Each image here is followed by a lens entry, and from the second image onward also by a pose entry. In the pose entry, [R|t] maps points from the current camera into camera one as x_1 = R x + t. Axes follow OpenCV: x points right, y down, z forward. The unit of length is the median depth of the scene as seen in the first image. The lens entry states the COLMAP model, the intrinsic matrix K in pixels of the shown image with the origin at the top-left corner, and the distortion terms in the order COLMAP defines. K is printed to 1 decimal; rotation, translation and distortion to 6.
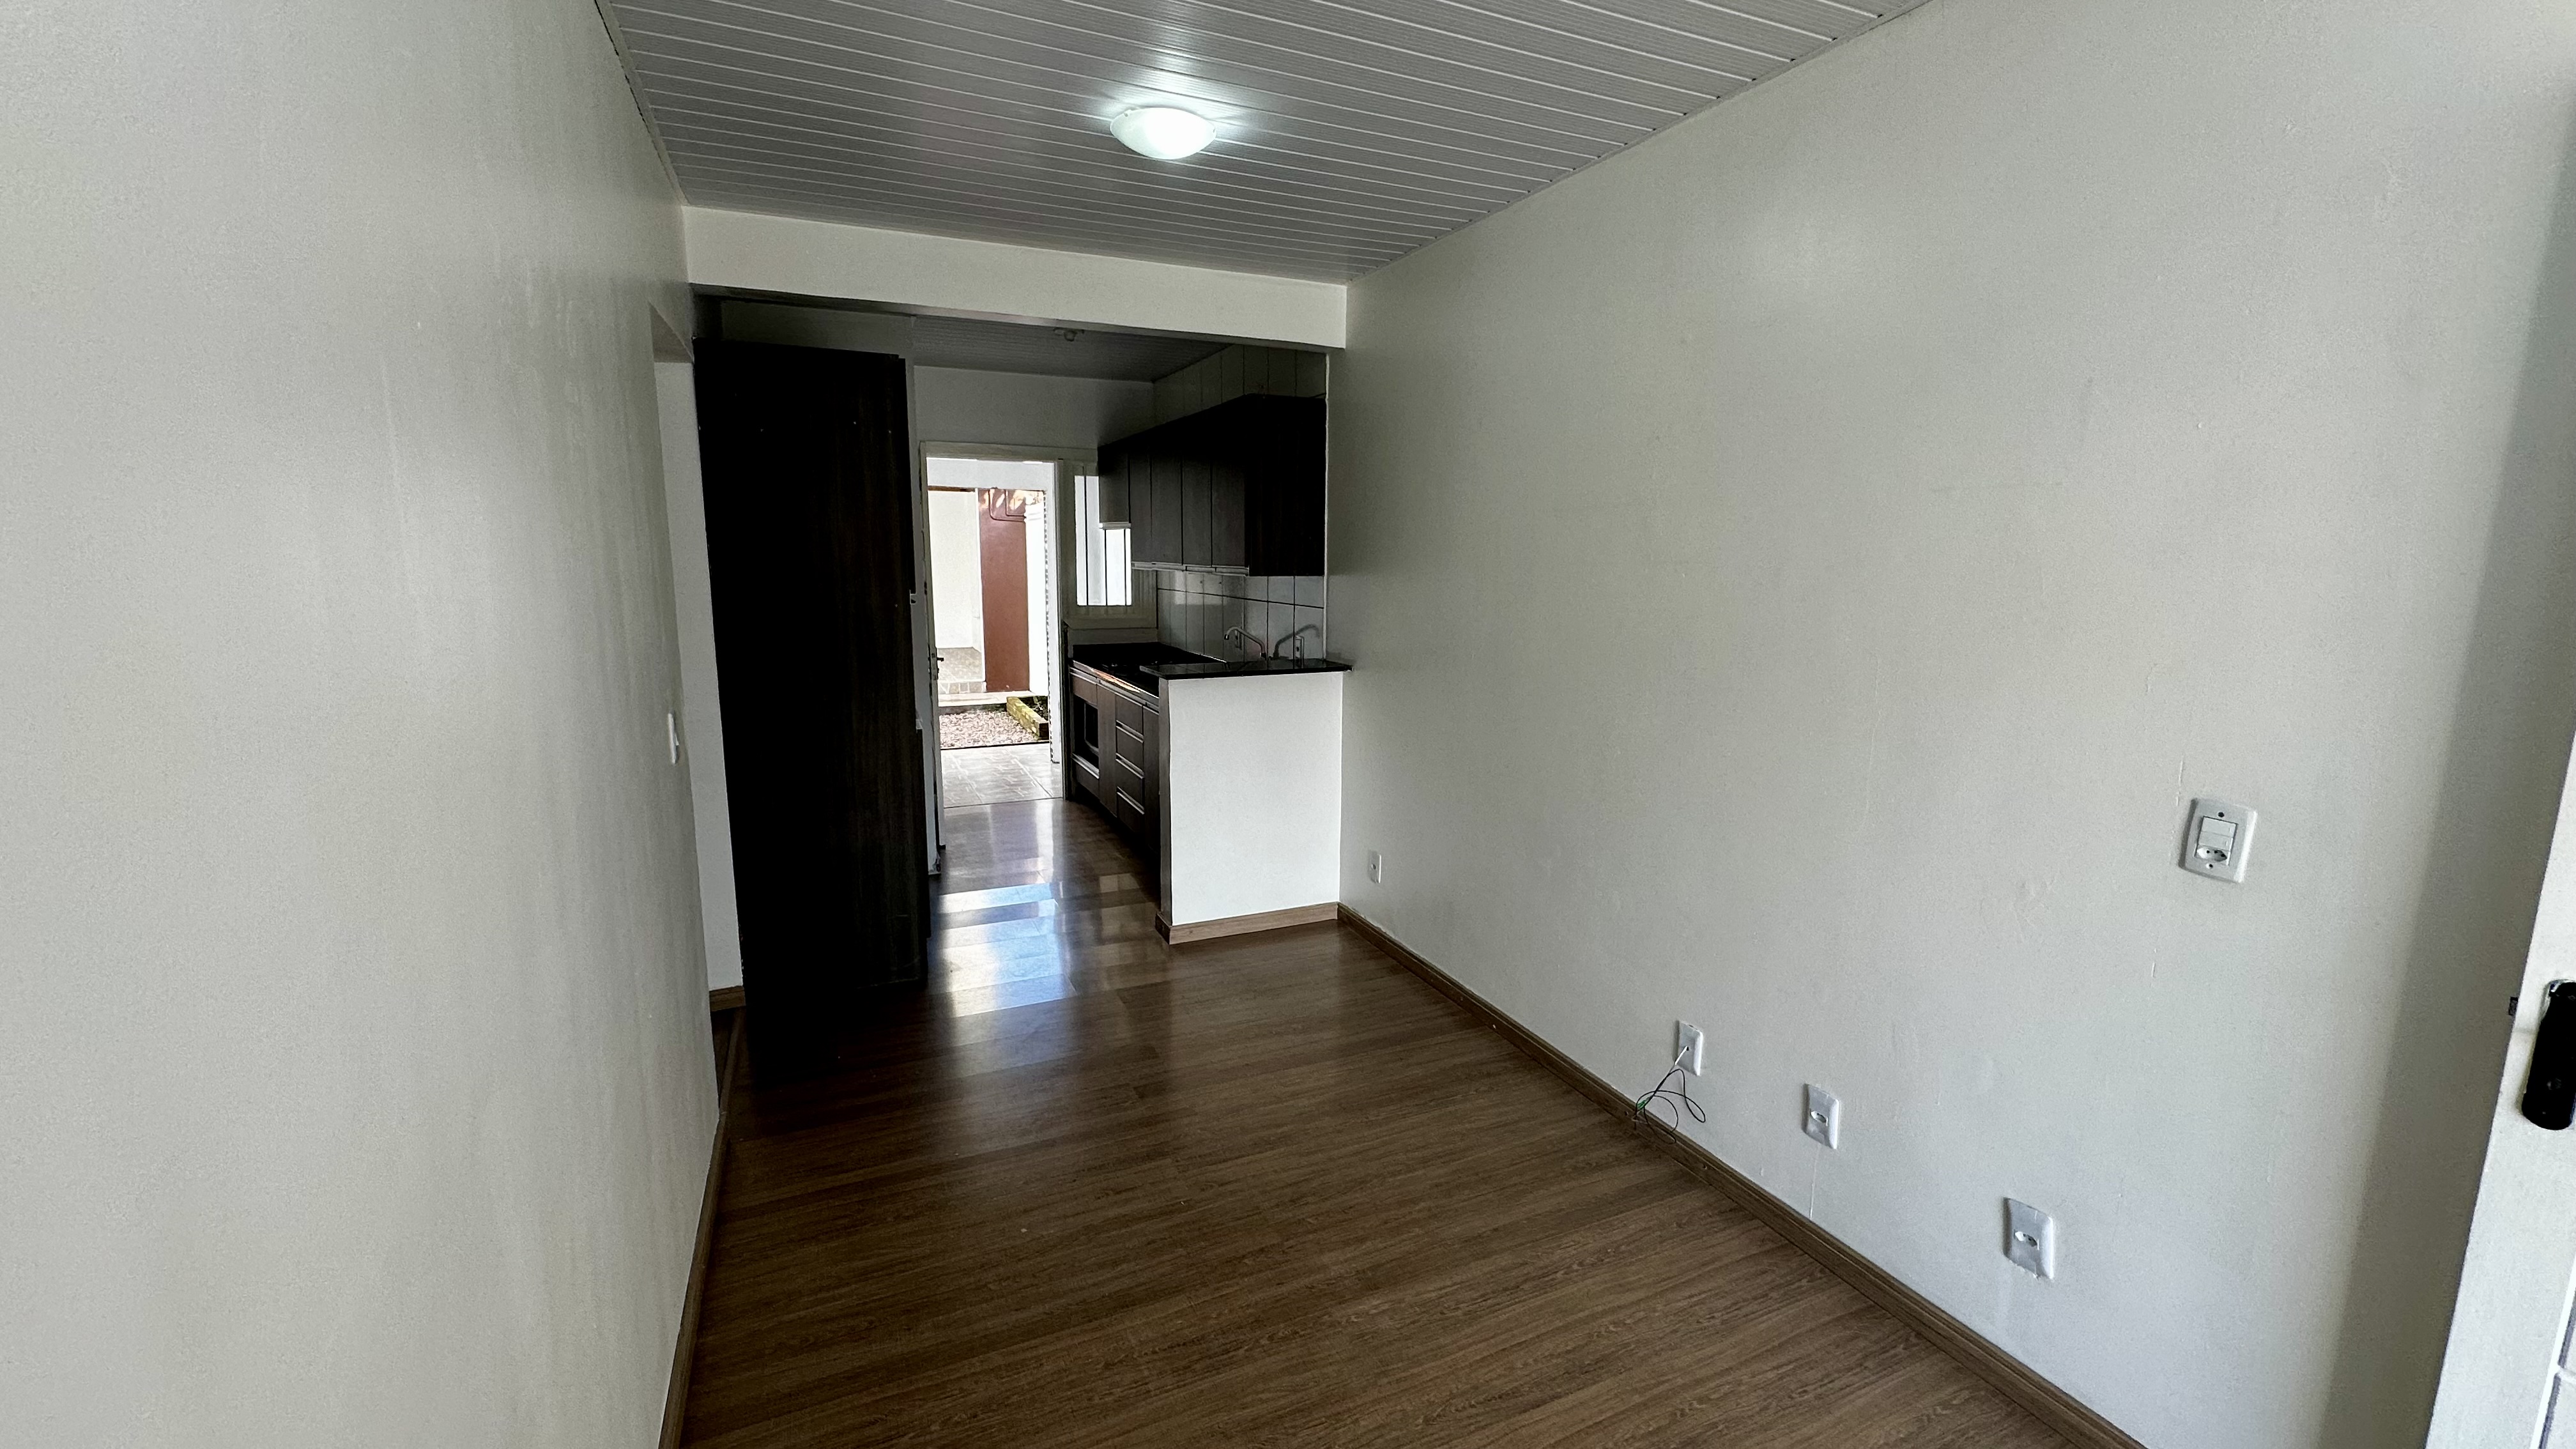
lens RADIAL K [[1024.4, 0, 1288.0], [0, 1024.4, 724.5], [0, 0, 1]] dist [-0.003285, 0.000028]
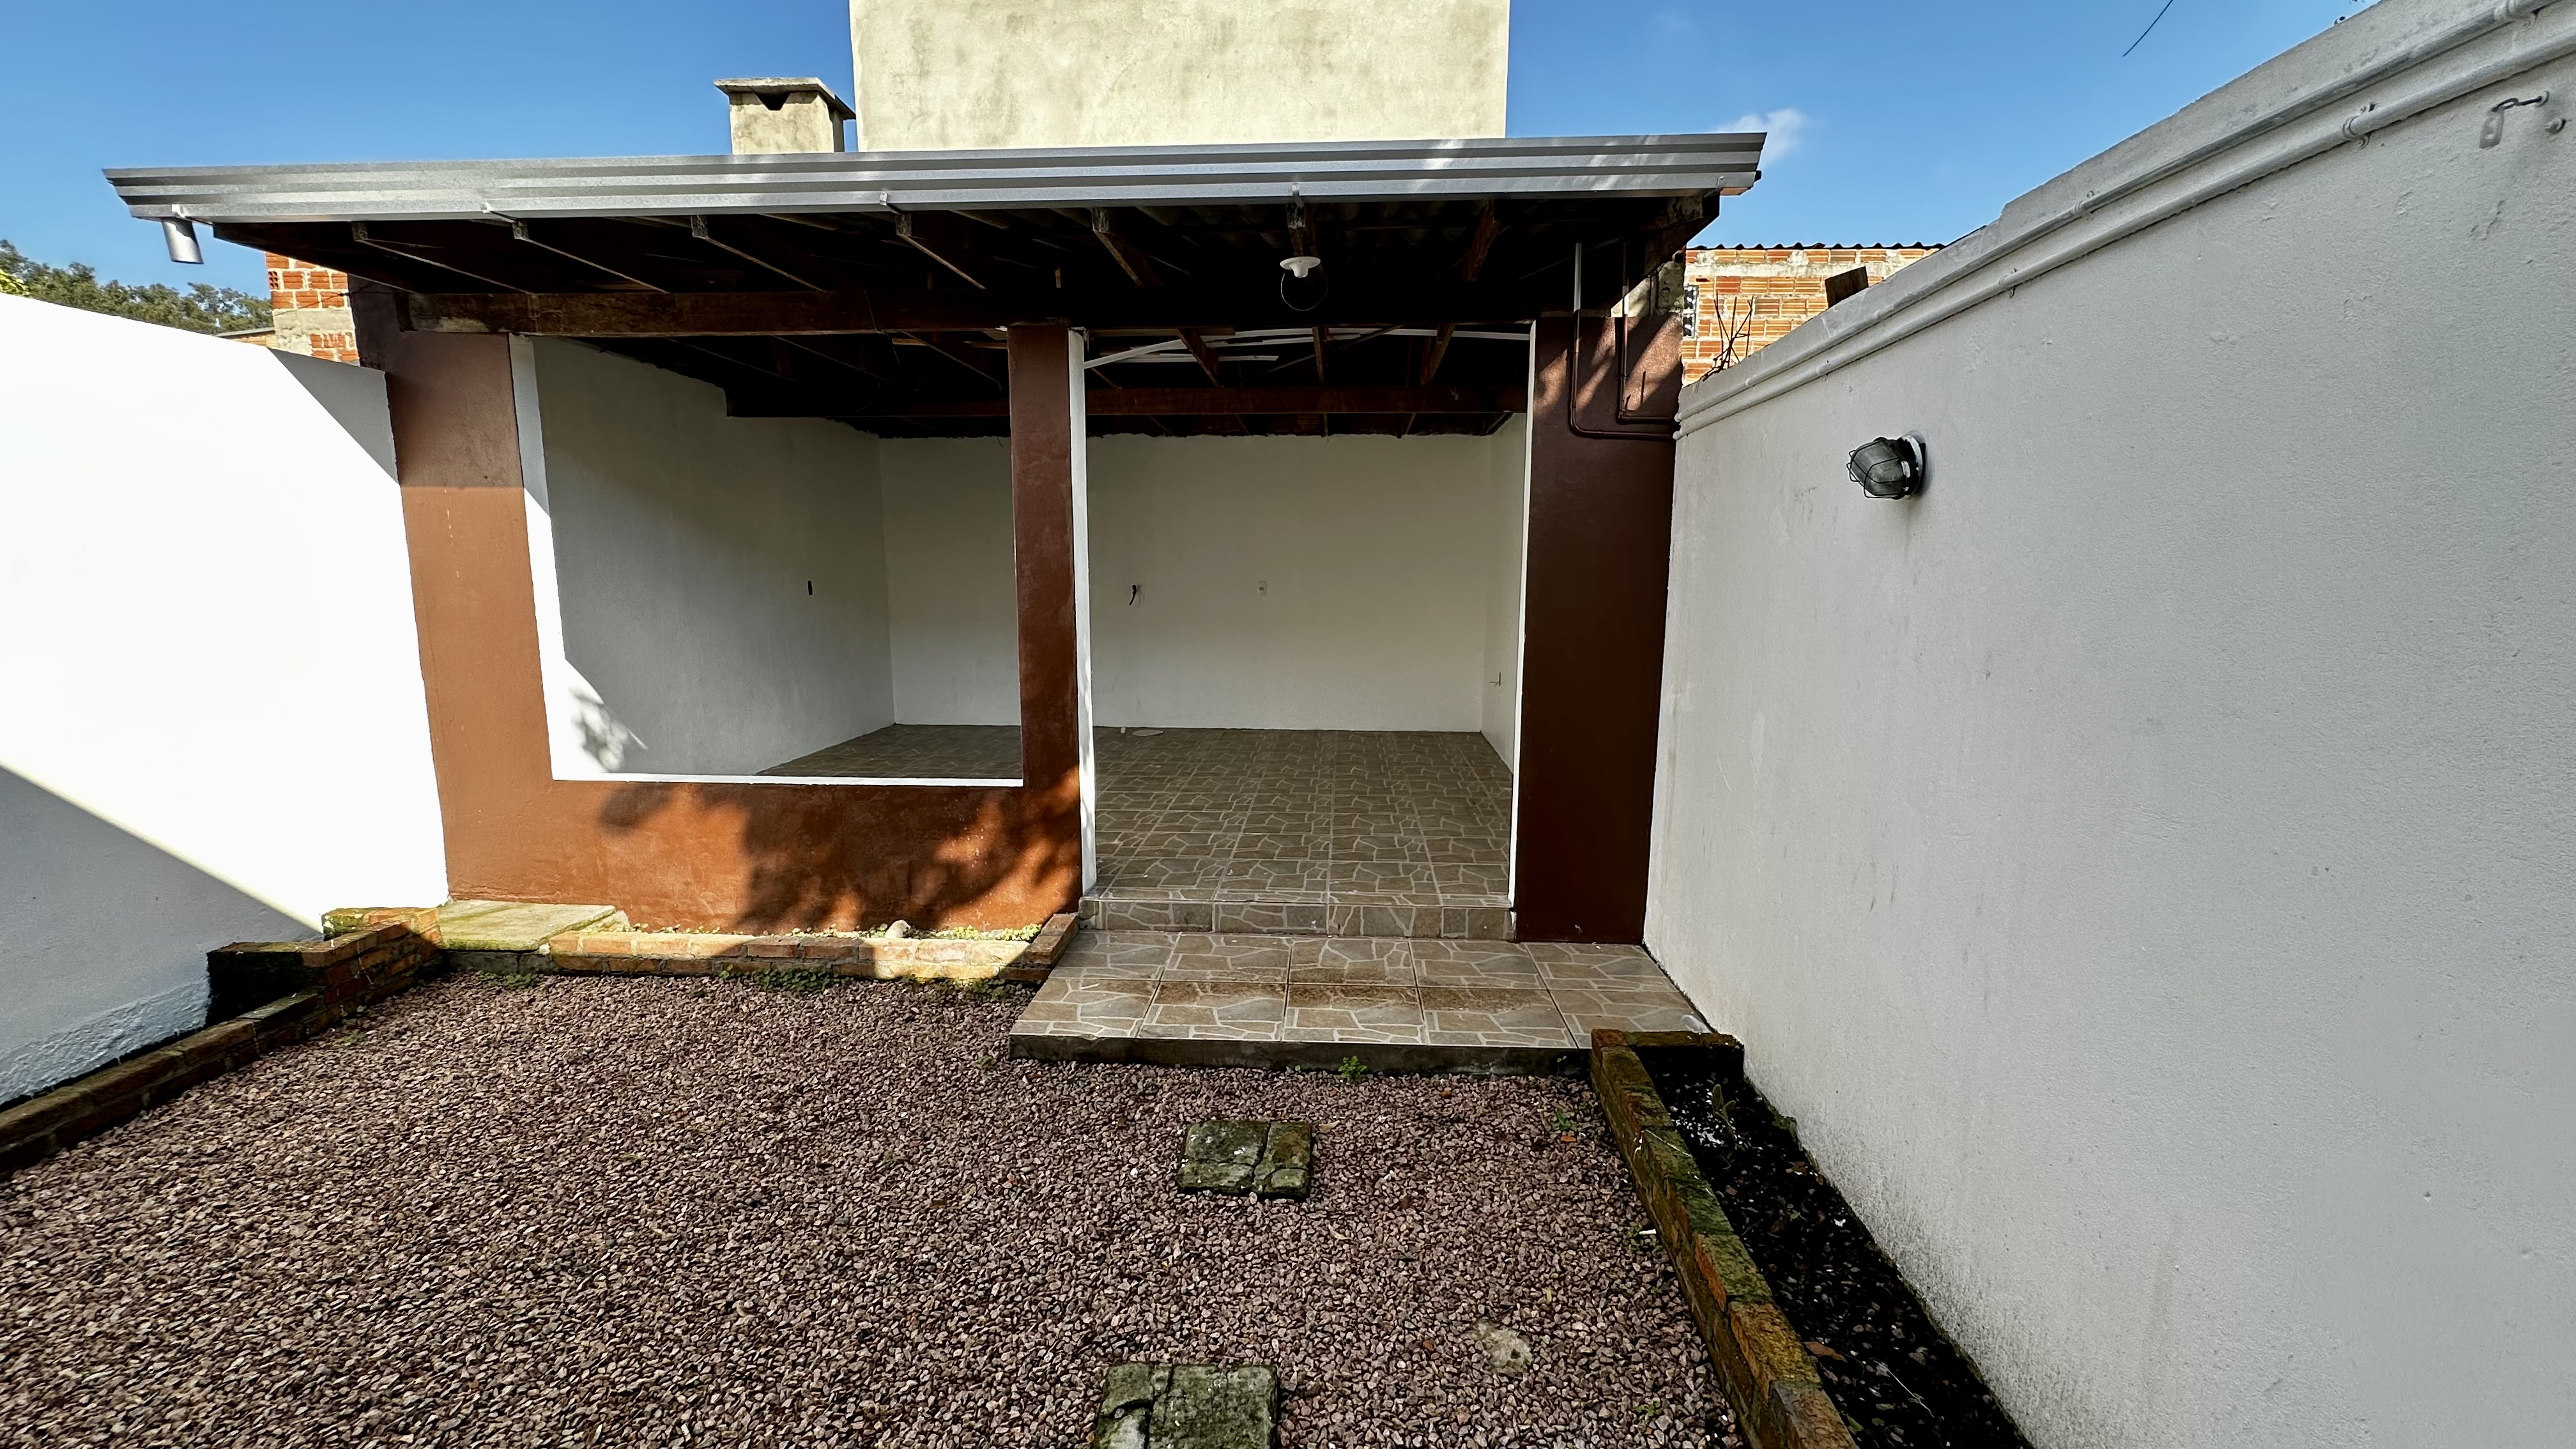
lens RADIAL K [[1029.1, 0, 1287.5], [0, 1029.1, 720.4], [0, 0, 1]] dist [-0.003344, -0.000115]
pose [[0.886205, 0.060913, -0.459272, -0.379431], [-0.069307, 0.997594, -0.001424, -0.182752], [0.458080, 0.033093, 0.888295, 1.191975]]
